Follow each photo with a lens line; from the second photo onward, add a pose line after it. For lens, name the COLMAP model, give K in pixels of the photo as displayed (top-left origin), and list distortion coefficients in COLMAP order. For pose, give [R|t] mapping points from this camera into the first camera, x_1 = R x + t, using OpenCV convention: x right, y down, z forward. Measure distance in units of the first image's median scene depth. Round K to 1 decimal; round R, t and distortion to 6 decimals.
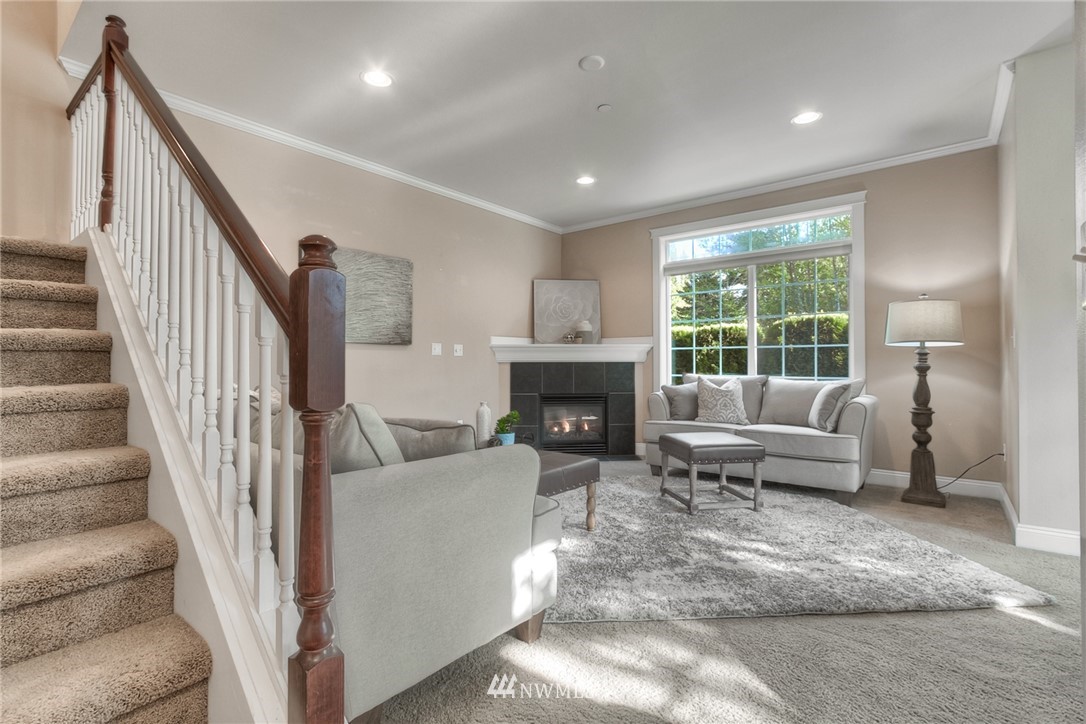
lens RADIAL K [[496.0, 0, 544.4], [0, 496.0, 357.3], [0, 0, 1]] dist [-0.004607, 0.000811]
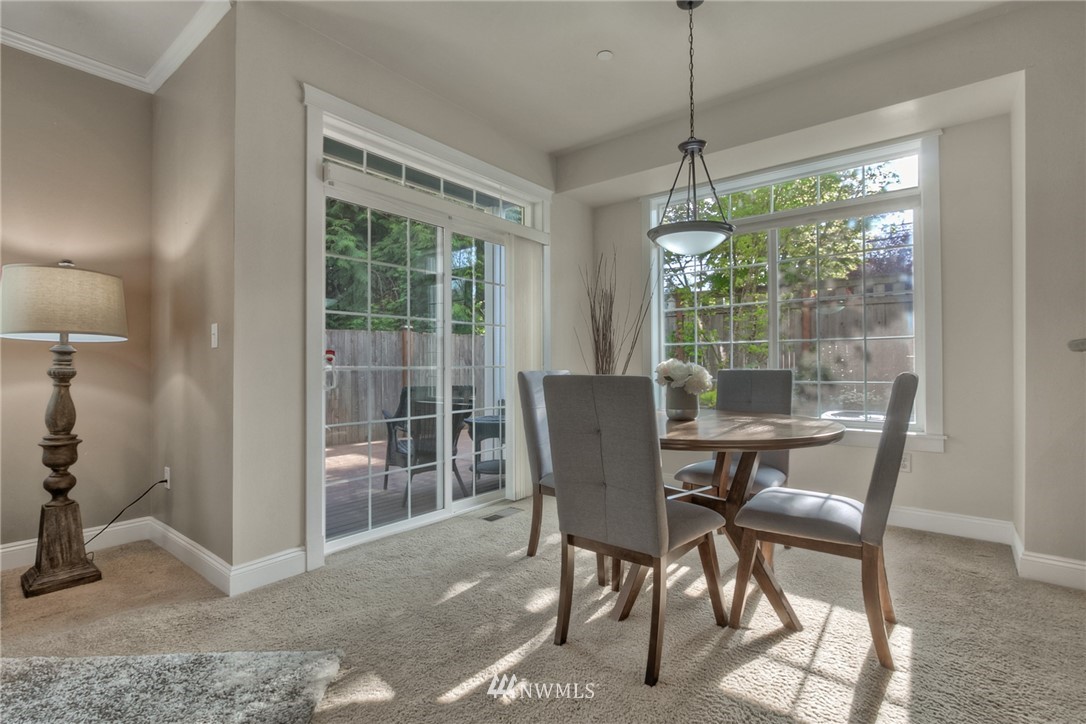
lens RADIAL K [[496.0, 0, 543.8], [0, 496.0, 363.6], [0, 0, 1]] dist [-0.004607, 0.000811]
pose [[-0.017409, 0.009118, 0.999807, 0.111191], [-0.010190, 0.999905, -0.009297, 0.007209], [-0.999797, -0.010350, -0.017315, 0.390654]]
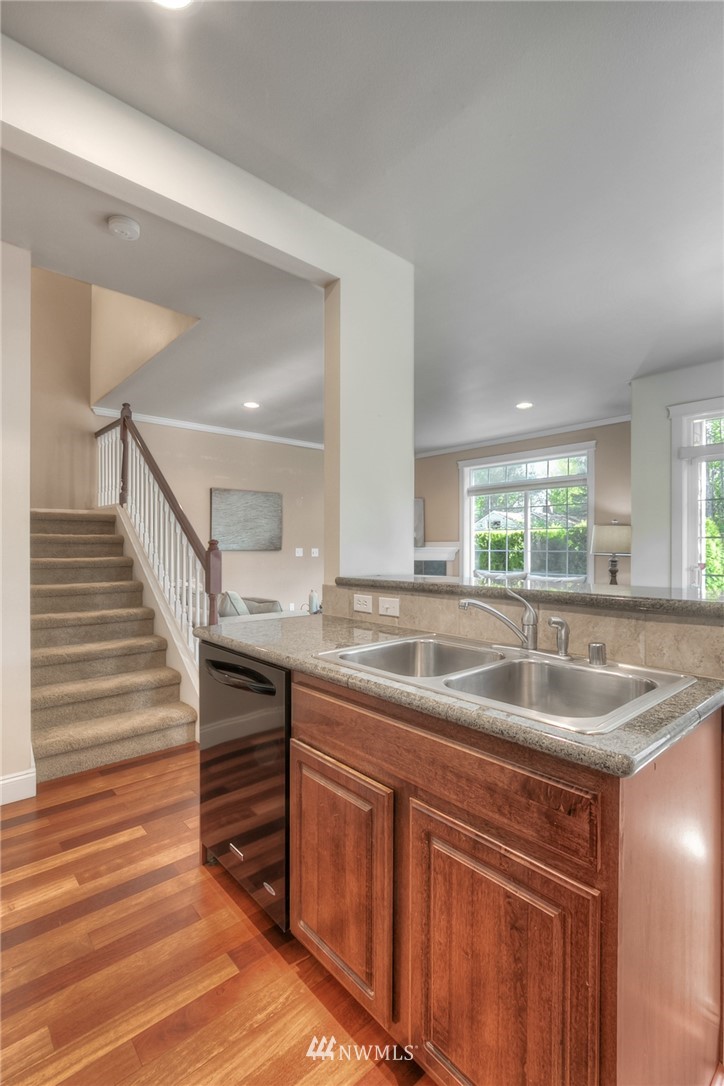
lens RADIAL K [[496.0, 0, 363.6], [0, 496.0, 547.2], [0, 0, 1]] dist [-0.004607, 0.000811]
pose [[0.986478, 0.001286, -0.163891, 0.284159], [0.000333, 0.999951, 0.009852, -0.062839], [0.163896, -0.009773, 0.986429, -0.555134]]
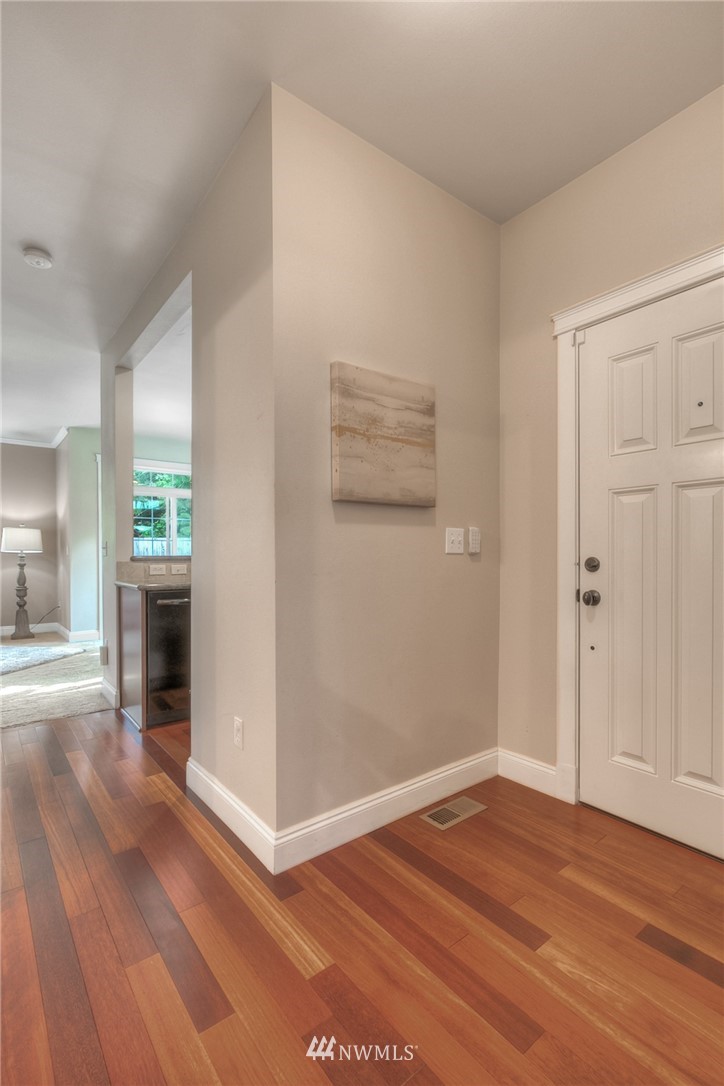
lens RADIAL K [[496.0, 0, 363.7], [0, 496.0, 554.1], [0, 0, 1]] dist [-0.004607, 0.000811]
pose [[0.208260, -0.002175, 0.978071, -0.768890], [-0.002676, 0.999993, 0.002793, -0.026160], [-0.978070, -0.003199, 0.208253, -0.620903]]
